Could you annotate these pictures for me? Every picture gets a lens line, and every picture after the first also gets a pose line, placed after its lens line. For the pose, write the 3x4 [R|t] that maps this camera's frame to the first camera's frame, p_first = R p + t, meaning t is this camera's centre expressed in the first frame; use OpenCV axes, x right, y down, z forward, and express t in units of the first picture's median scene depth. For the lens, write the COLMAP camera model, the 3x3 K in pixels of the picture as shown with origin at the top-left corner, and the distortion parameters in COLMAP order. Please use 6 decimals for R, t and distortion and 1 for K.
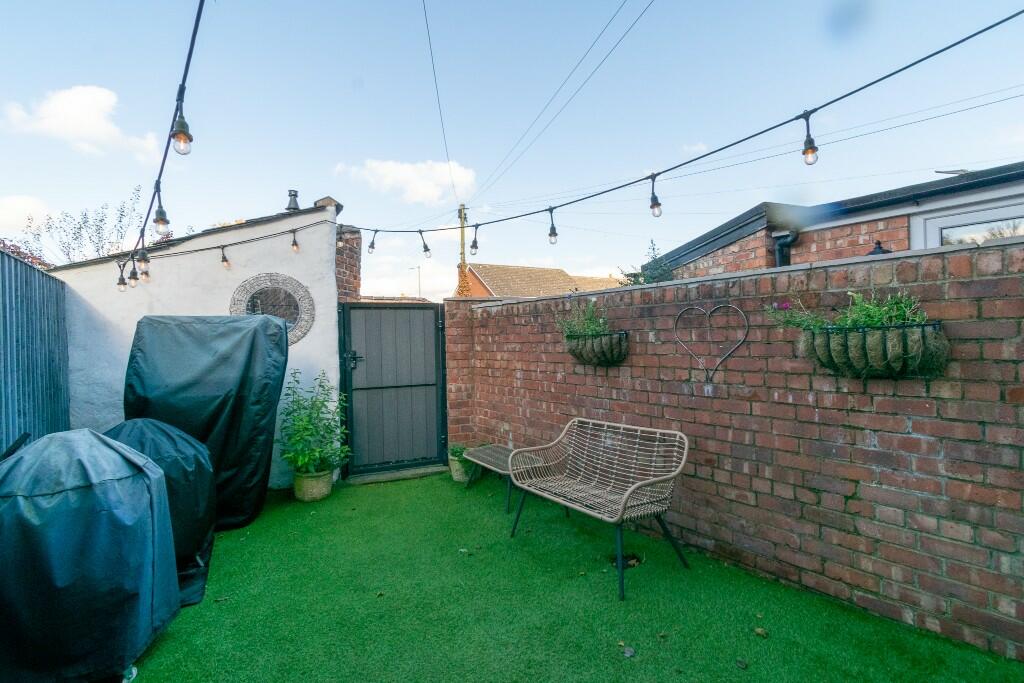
lens RADIAL K [[450.1, 0, 515.0], [0, 450.1, 341.5], [0, 0, 1]] dist [0.000754, -0.000509]
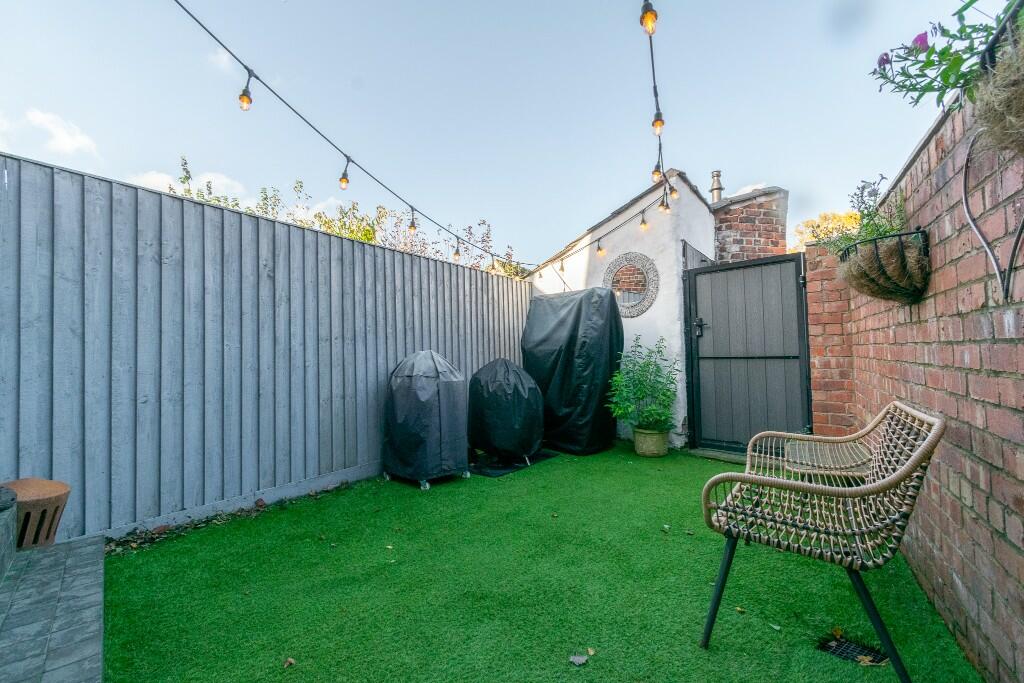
lens RADIAL K [[450.1, 0, 515.0], [0, 450.1, 341.5], [0, 0, 1]] dist [0.000754, -0.000509]
pose [[0.380412, -0.009158, -0.924772, 0.409214], [0.005843, 0.999955, -0.007499, 0.081280], [0.924798, -0.002551, 0.380449, 0.287856]]
